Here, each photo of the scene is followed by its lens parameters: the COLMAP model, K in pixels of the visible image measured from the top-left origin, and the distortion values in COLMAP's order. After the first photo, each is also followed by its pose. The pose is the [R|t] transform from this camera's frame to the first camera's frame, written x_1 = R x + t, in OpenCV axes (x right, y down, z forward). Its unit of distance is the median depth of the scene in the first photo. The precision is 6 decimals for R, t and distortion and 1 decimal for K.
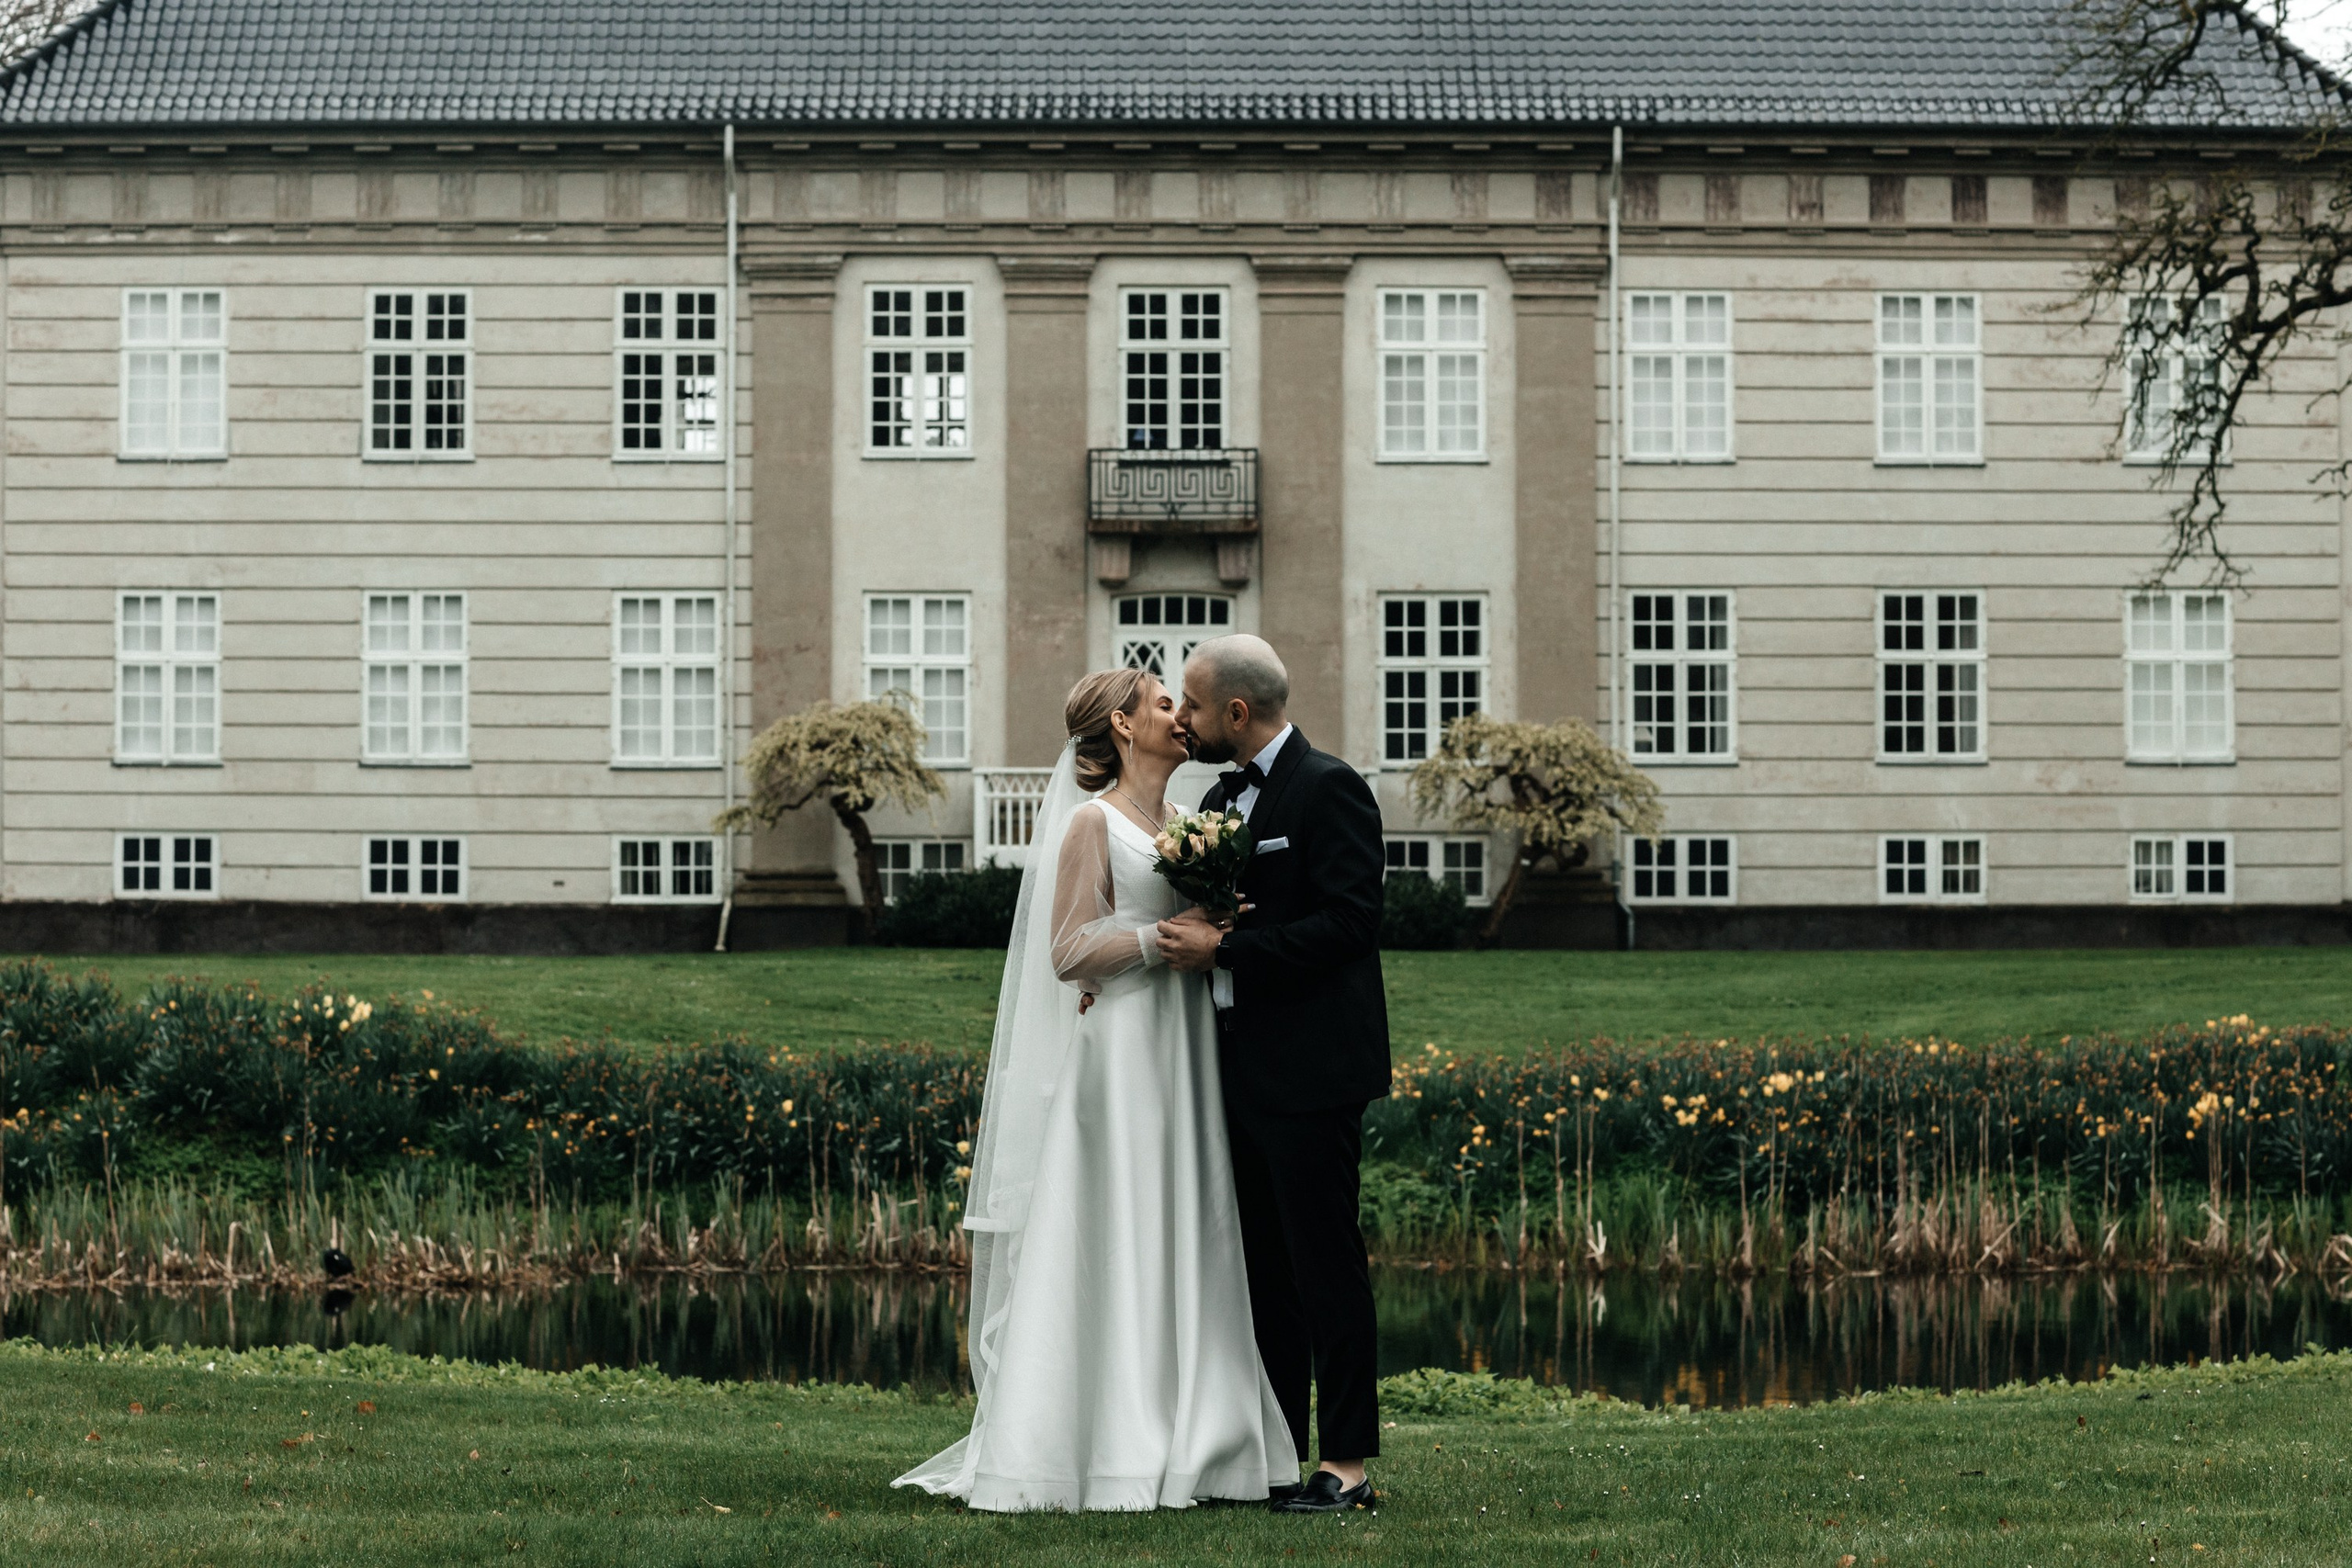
lens RADIAL K [[5702.4, 0, 1111.4], [0, 5702.4, 703.9], [0, 0, 1]] dist [-0.204901, 0.000000]
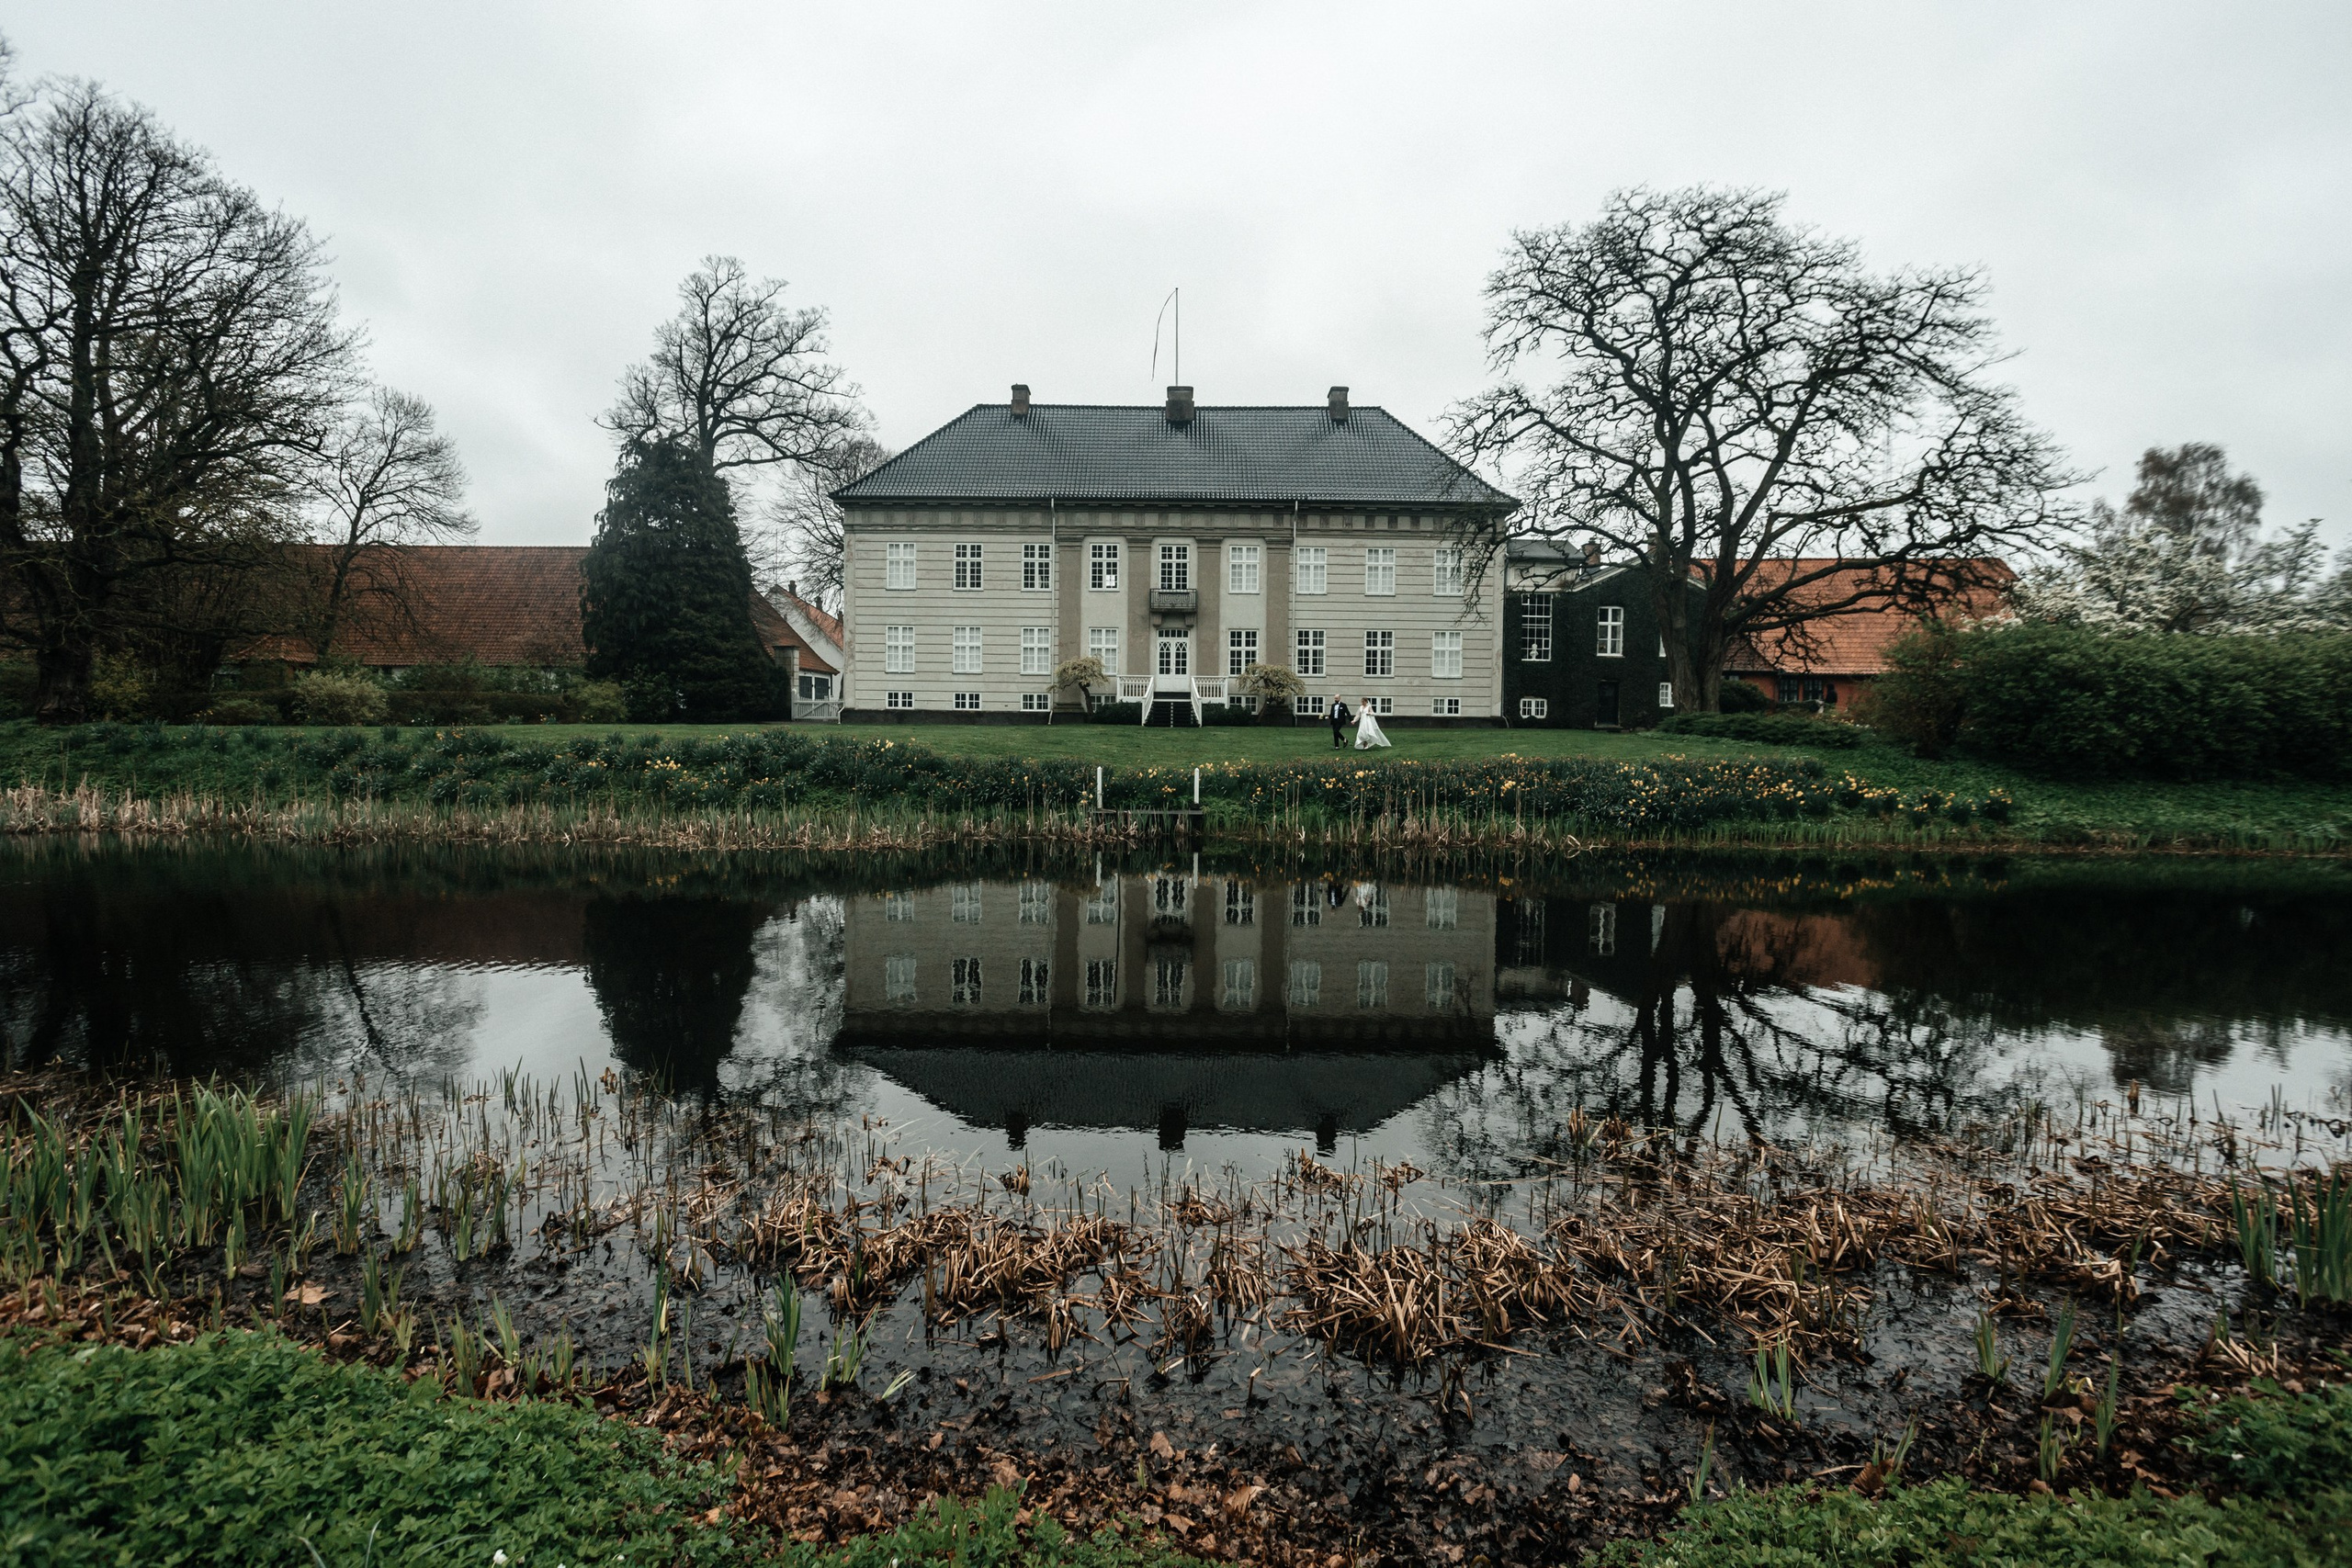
lens RADIAL K [[1184.3, 0, 1153.2], [0, 1184.3, 755.6], [0, 0, 1]] dist [-0.048976, 0.017631]
pose [[0.999788, 0.011428, -0.017120, 0.012079], [-0.010199, 0.997479, 0.070220, 0.008818], [0.017880, -0.070031, 0.997385, 0.231340]]
